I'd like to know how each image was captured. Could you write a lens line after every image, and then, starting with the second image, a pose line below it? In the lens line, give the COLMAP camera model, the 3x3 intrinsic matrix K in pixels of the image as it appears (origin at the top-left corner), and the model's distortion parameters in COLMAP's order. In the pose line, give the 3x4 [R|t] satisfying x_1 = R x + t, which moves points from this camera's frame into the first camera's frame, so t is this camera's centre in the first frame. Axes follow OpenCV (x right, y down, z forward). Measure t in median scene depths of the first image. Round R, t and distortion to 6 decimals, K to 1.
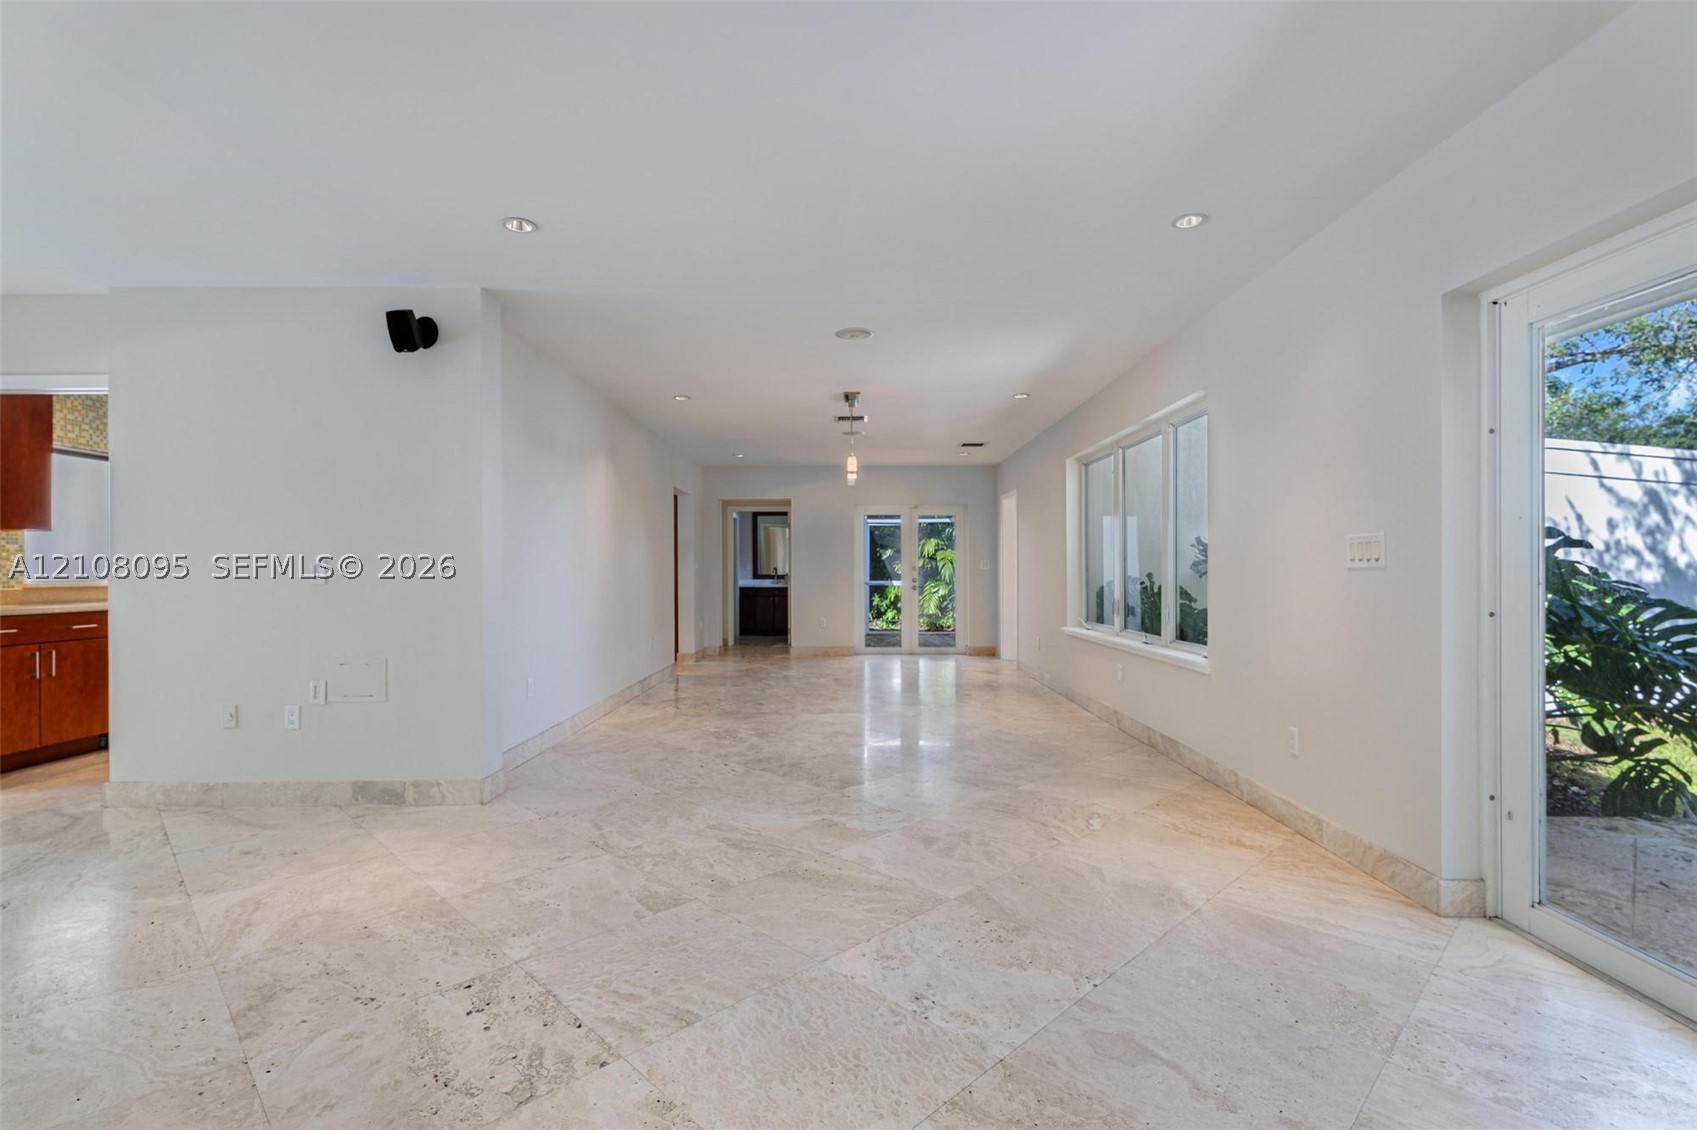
lens RADIAL K [[786.5, 0, 841.2], [0, 786.5, 560.3], [0, 0, 1]] dist [0.004305, -0.003524]
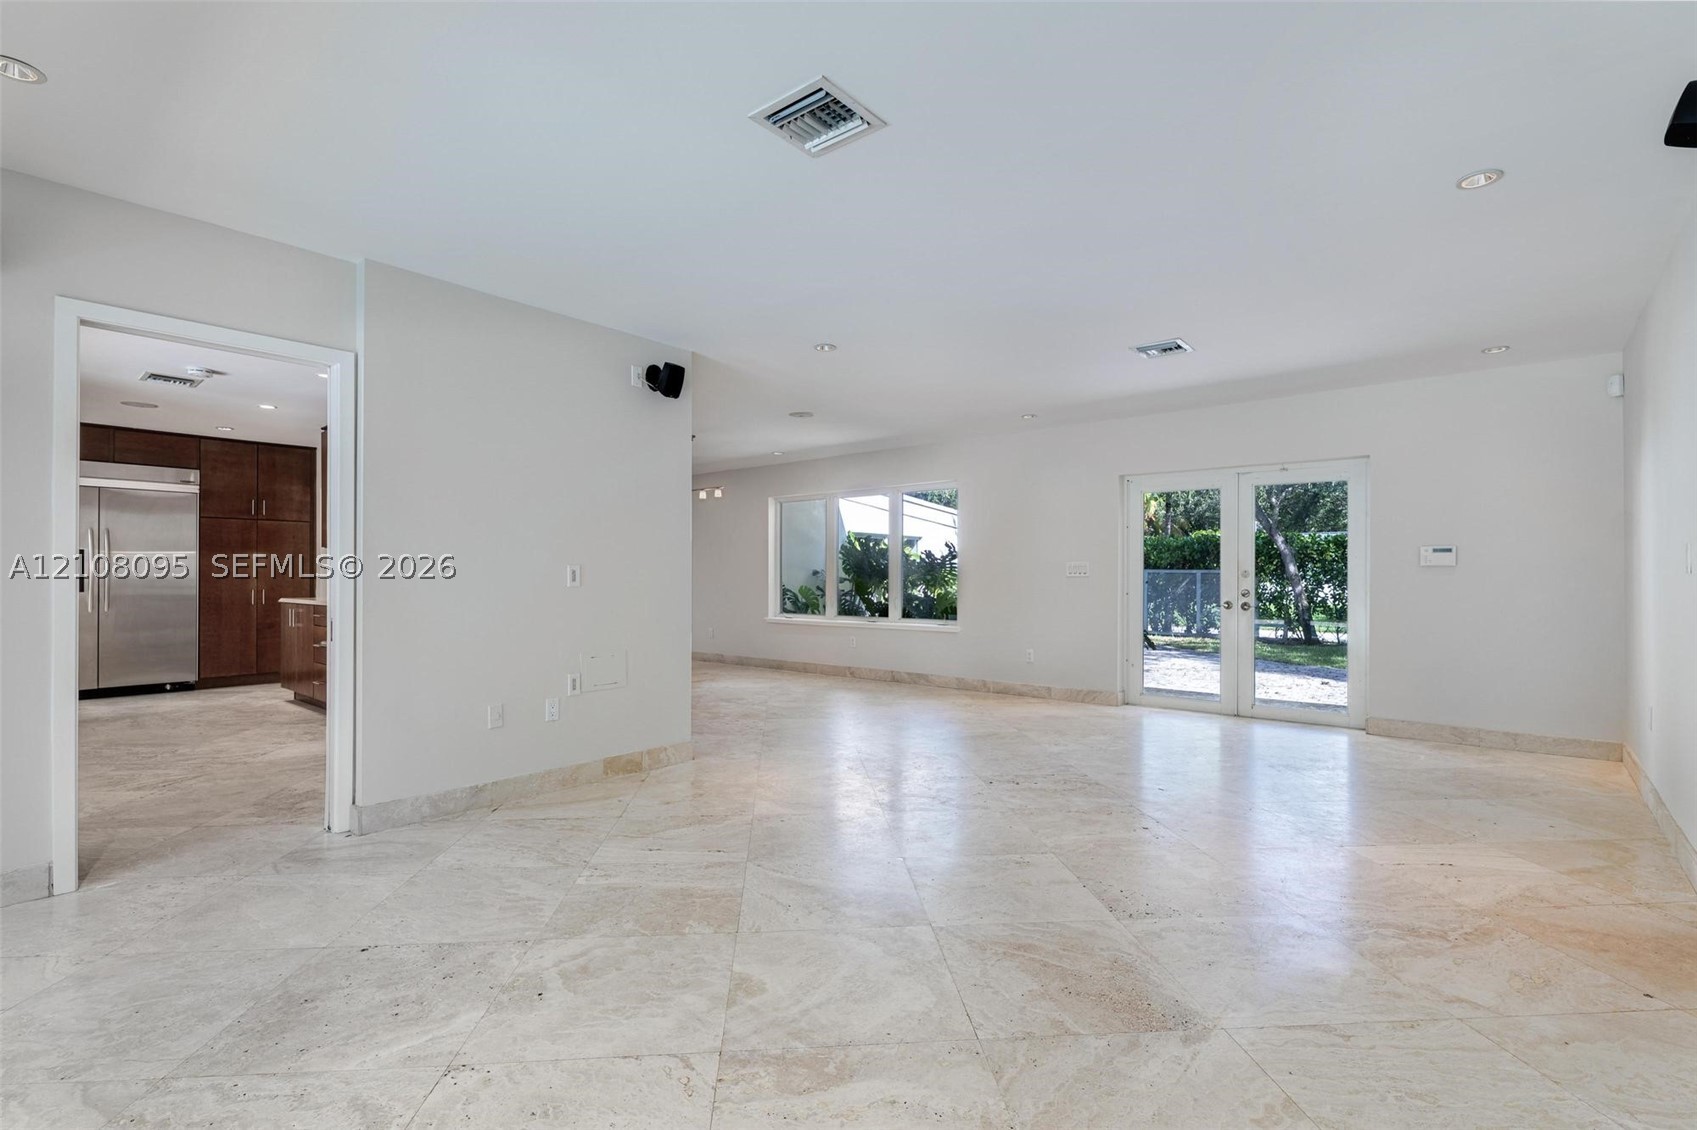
lens RADIAL K [[786.5, 0, 854.0], [0, 786.5, 574.7], [0, 0, 1]] dist [0.004305, -0.003524]
pose [[0.632184, 0.008884, 0.774768, -1.385892], [-0.013384, 0.999910, -0.000545, 0.011835], [-0.774703, -0.010025, 0.632246, 0.005172]]
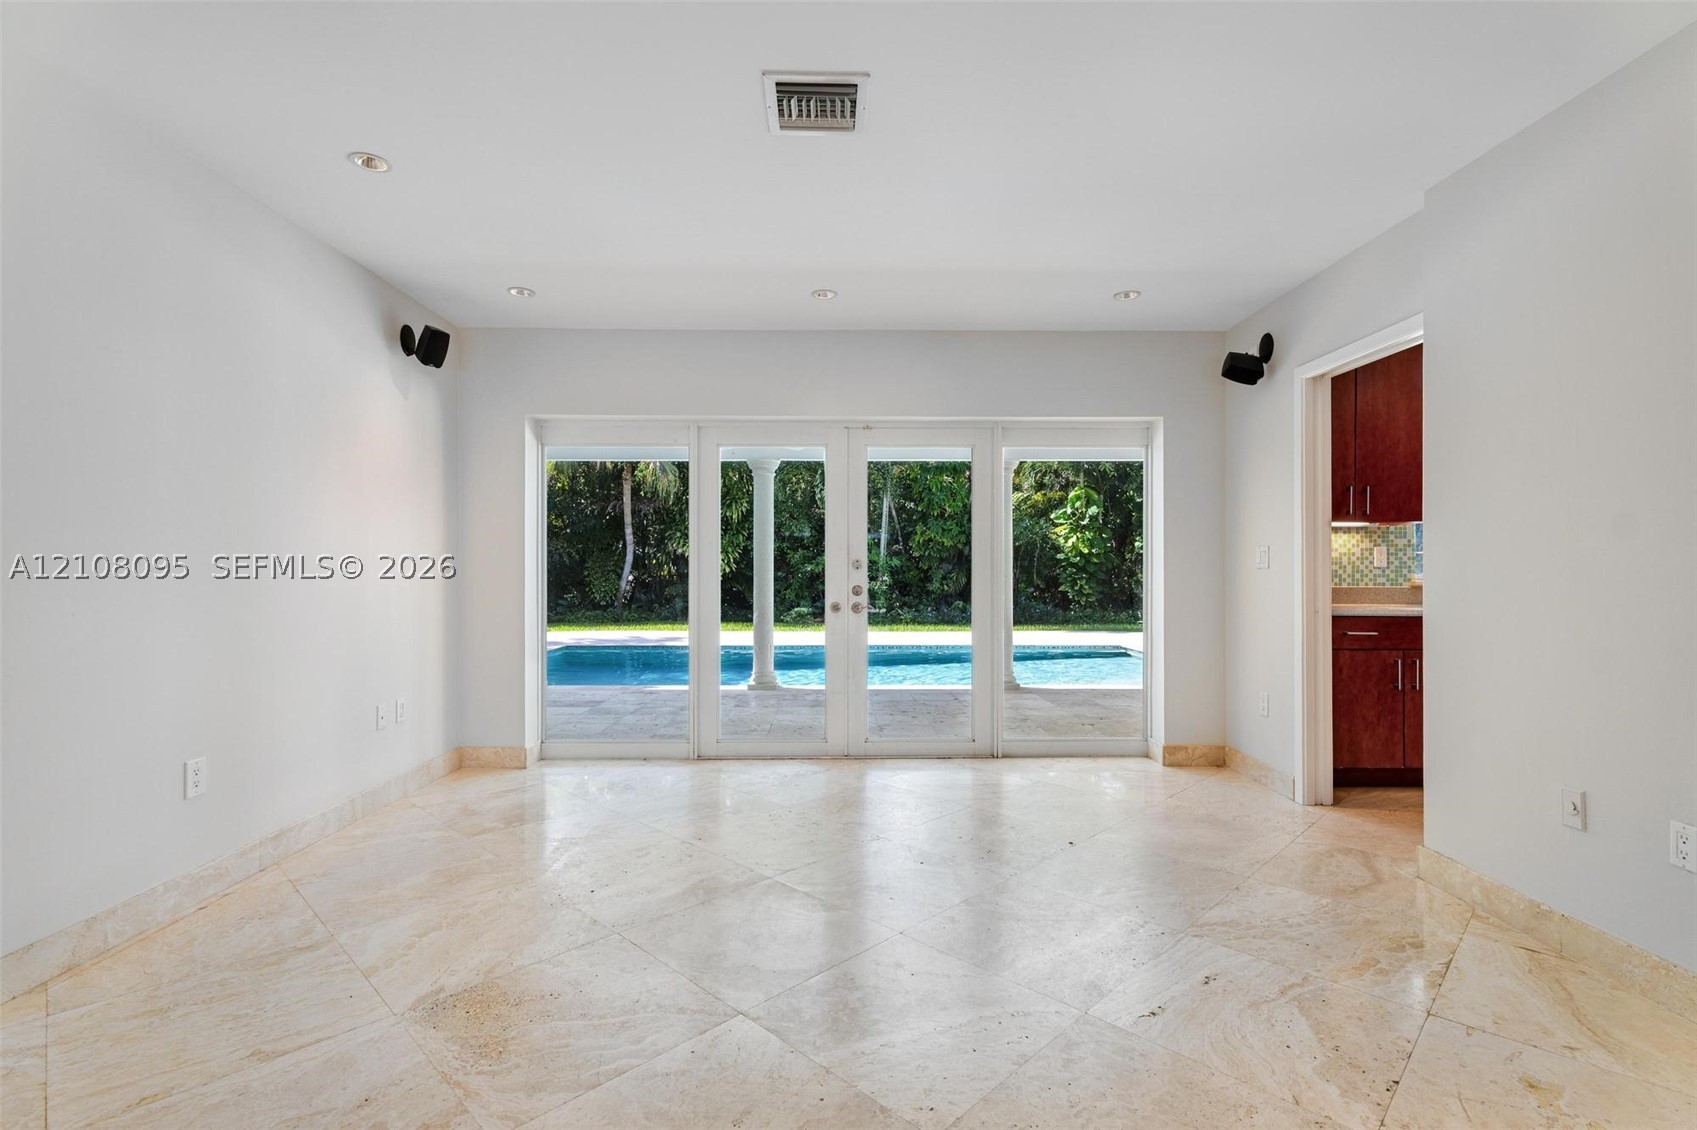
lens RADIAL K [[786.5, 0, 850.8], [0, 786.5, 565.1], [0, 0, 1]] dist [0.004305, -0.003524]
pose [[0.022457, 0.000098, -0.999748, -0.202225], [0.009739, 0.999953, 0.000317, 0.006796], [0.999700, -0.009744, 0.022455, 0.474607]]
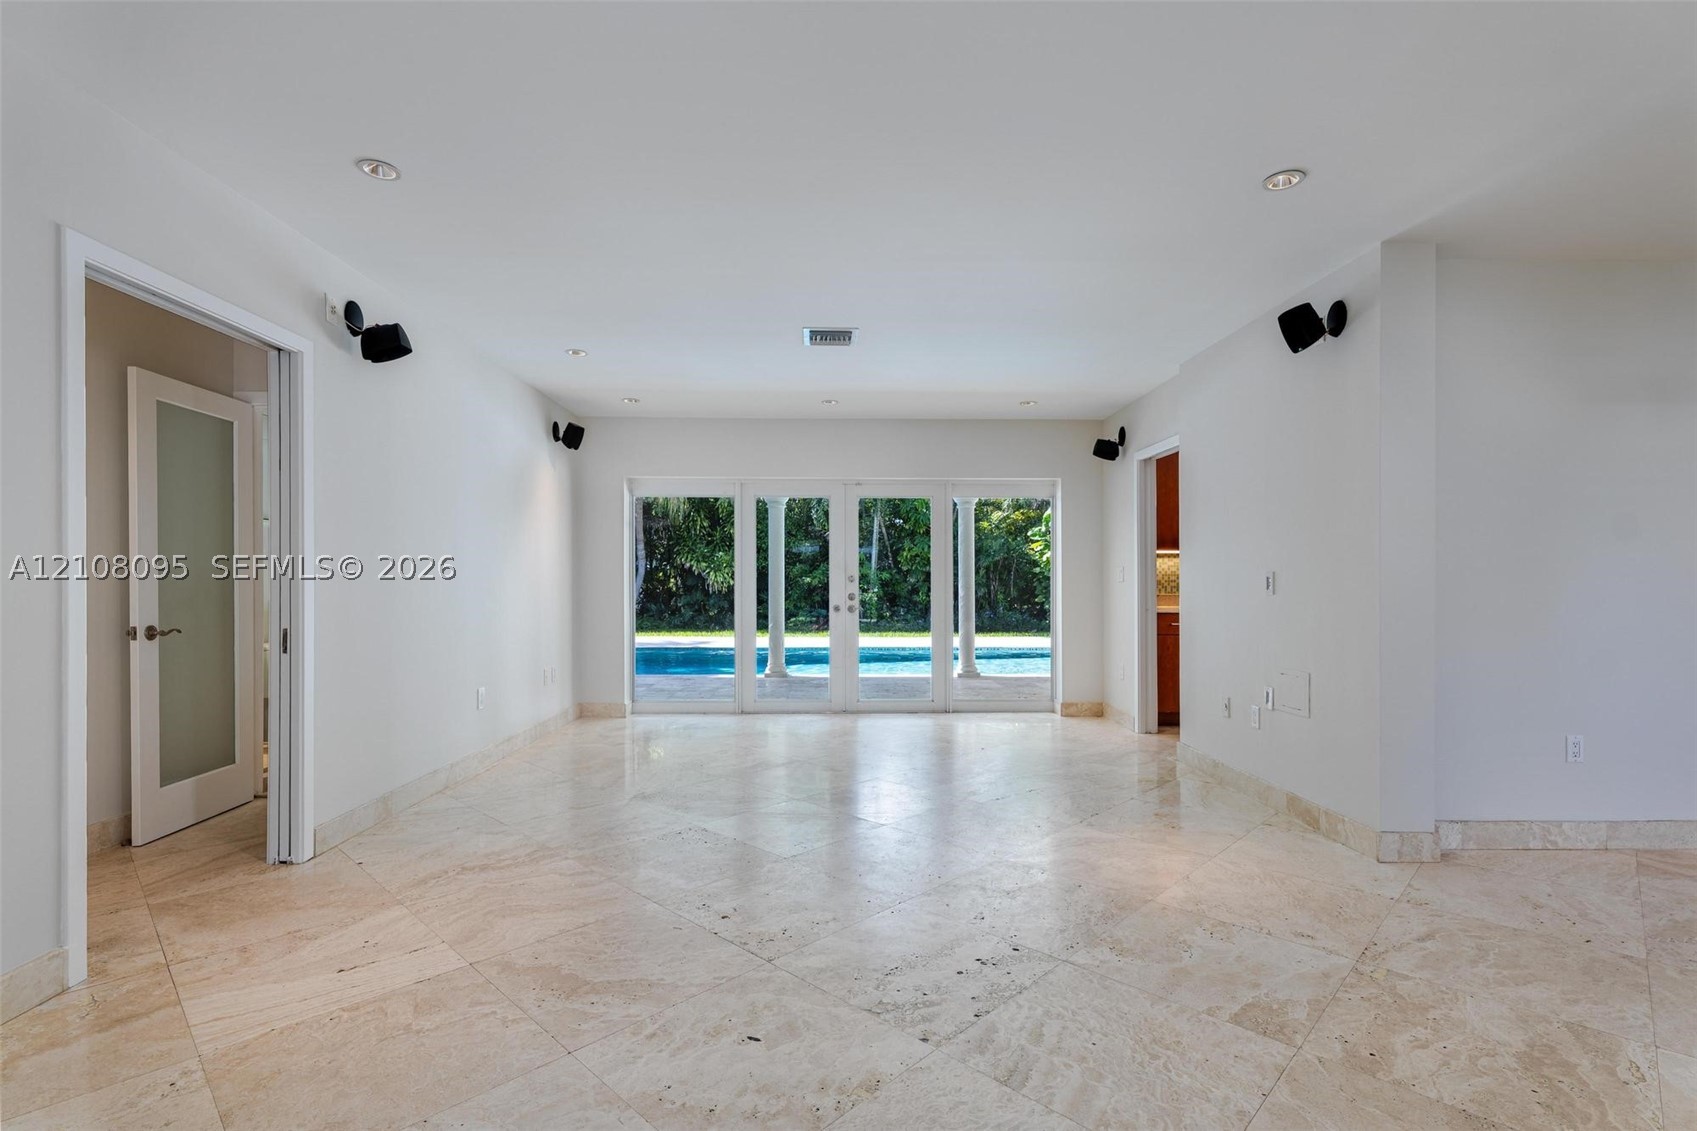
lens RADIAL K [[786.5, 0, 843.2], [0, 786.5, 571.8], [0, 0, 1]] dist [0.004305, -0.003524]
pose [[0.021928, -0.007576, -0.999731, 0.403483], [0.009712, 0.999926, -0.007365, 0.003415], [0.999712, -0.009548, 0.022000, 0.452420]]
